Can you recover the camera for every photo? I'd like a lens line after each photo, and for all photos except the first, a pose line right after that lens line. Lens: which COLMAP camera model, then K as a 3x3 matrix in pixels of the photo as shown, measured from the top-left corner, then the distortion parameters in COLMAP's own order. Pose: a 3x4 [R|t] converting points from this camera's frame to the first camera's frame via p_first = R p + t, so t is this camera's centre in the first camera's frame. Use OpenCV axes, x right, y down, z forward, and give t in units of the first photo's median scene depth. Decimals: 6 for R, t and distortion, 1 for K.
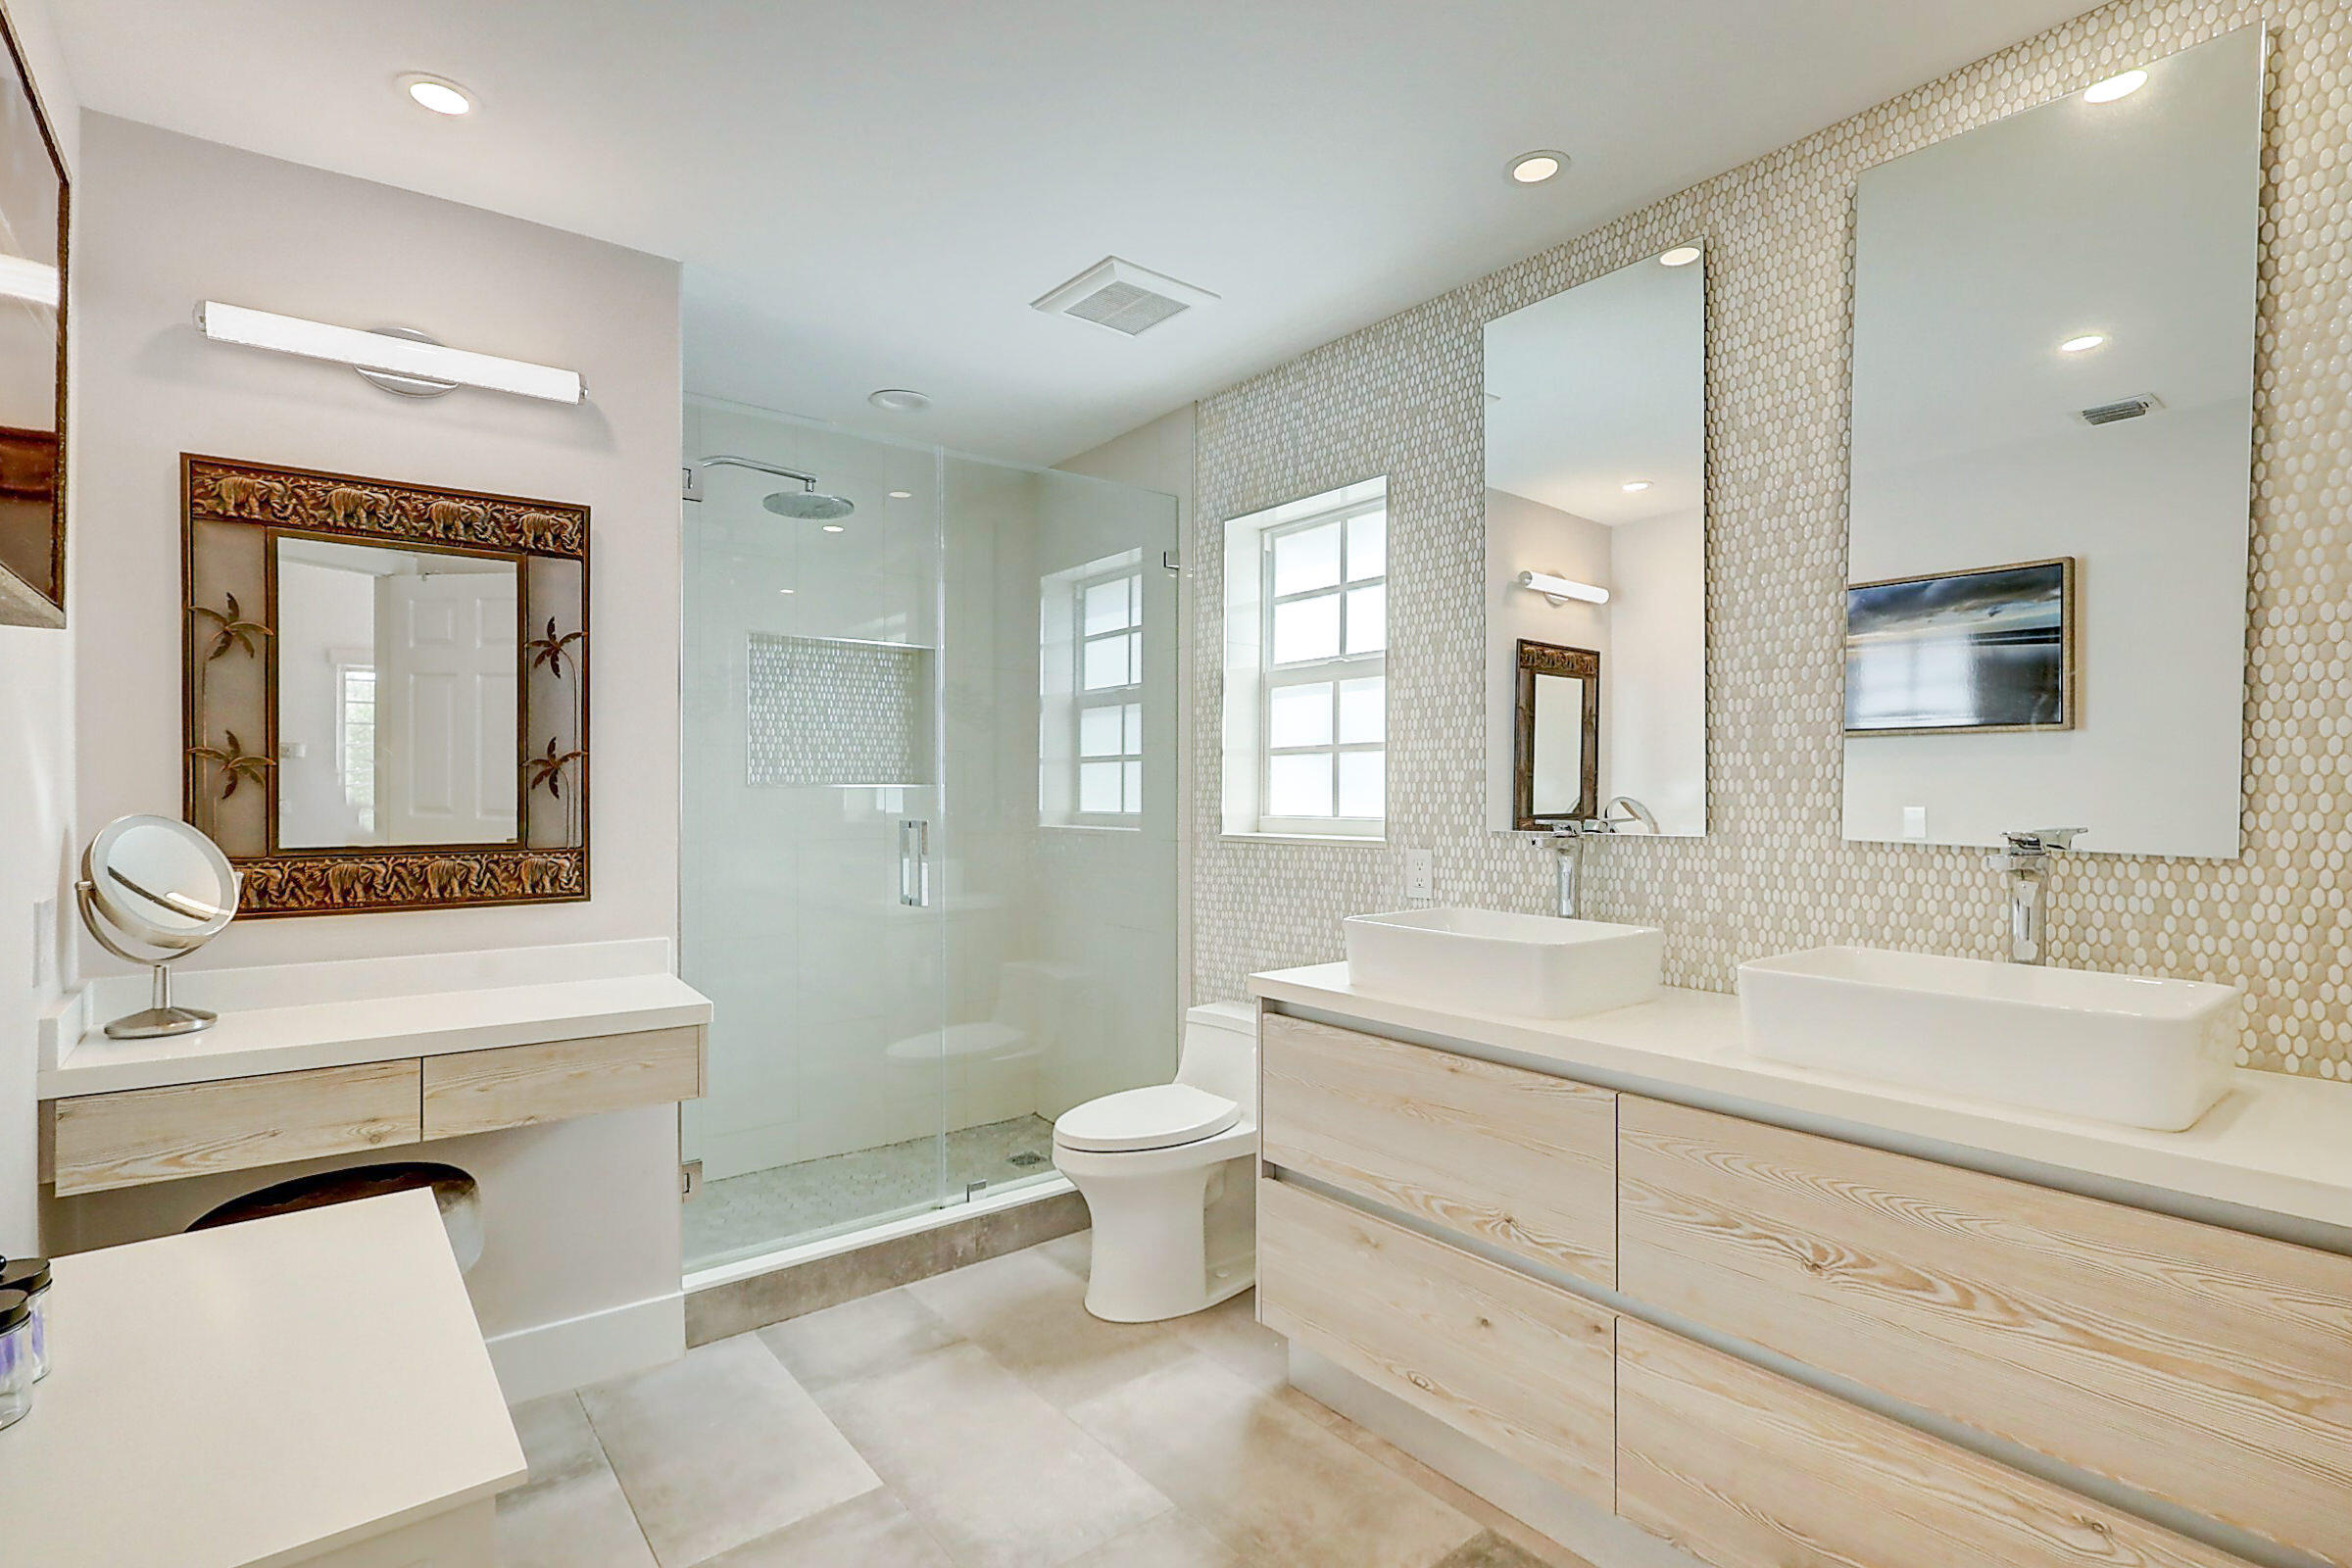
lens RADIAL K [[1125.4, 0, 1177.1], [0, 1125.4, 787.5], [0, 0, 1]] dist [-0.000996, 0.000210]
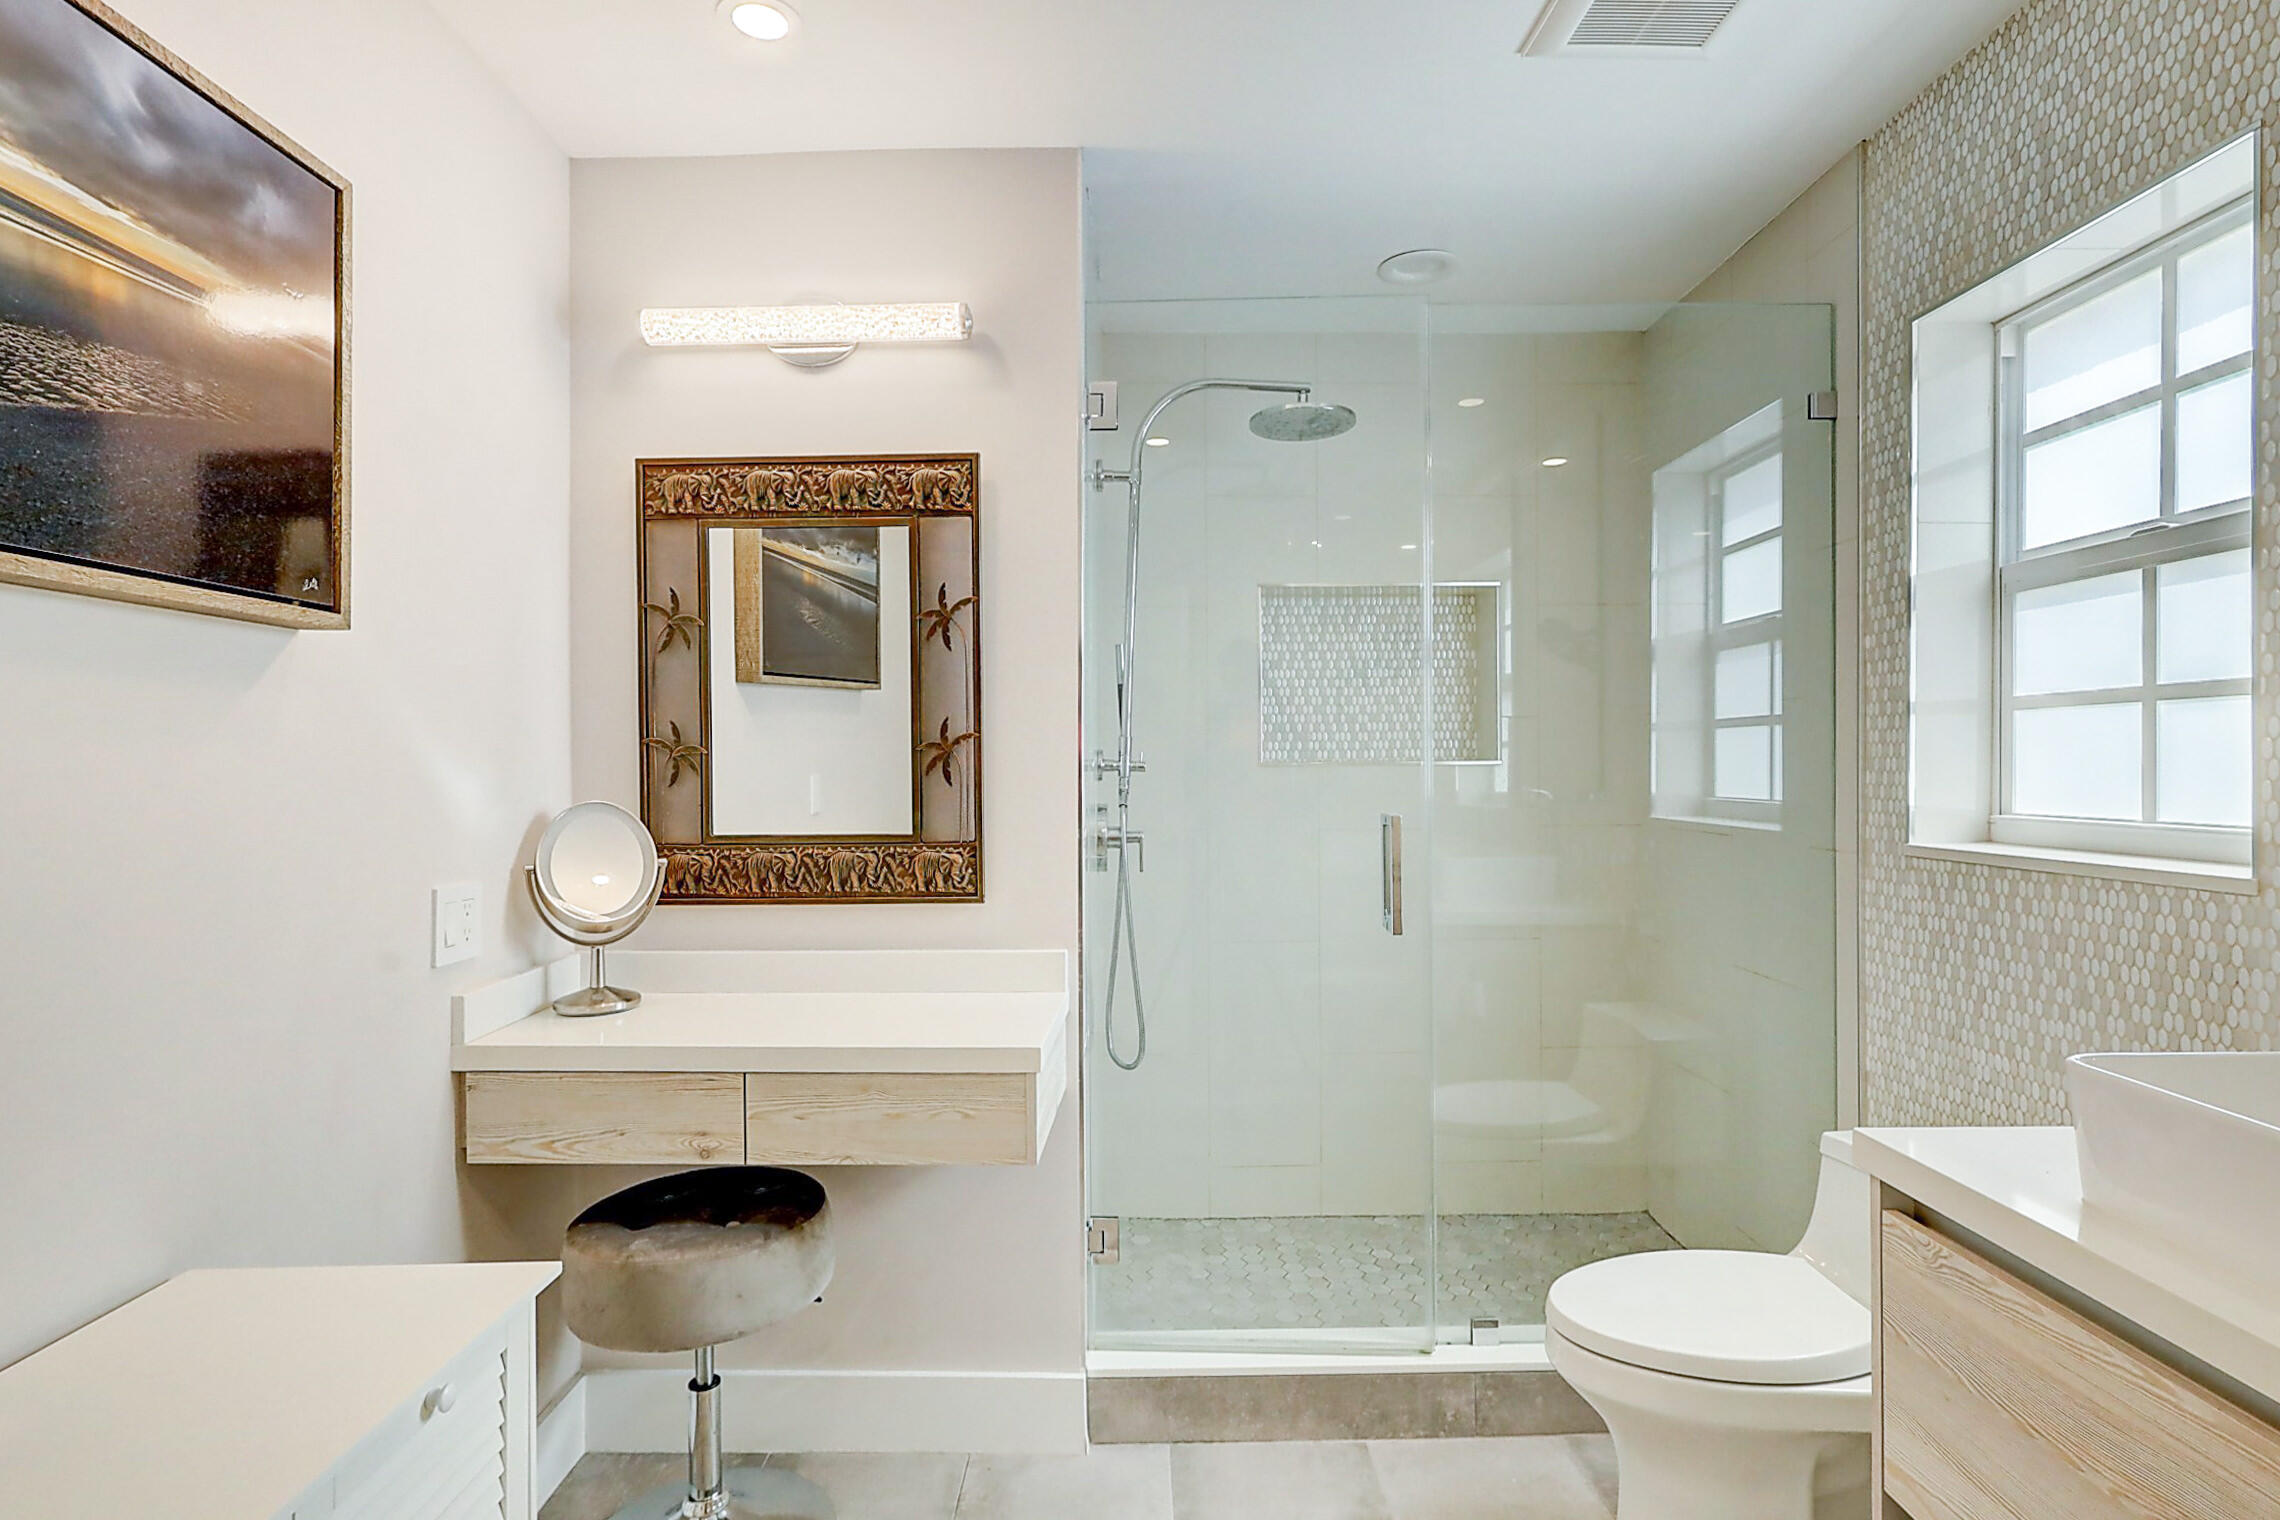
lens RADIAL K [[1164.3, 0, 1139.0], [0, 1164.3, 761.5], [0, 0, 1]] dist [-0.003327, 0.001015]
pose [[0.790925, -0.004820, -0.611894, 0.117321], [0.008508, 0.999959, 0.003121, -0.010056], [0.611854, -0.007675, 0.790933, 0.320660]]
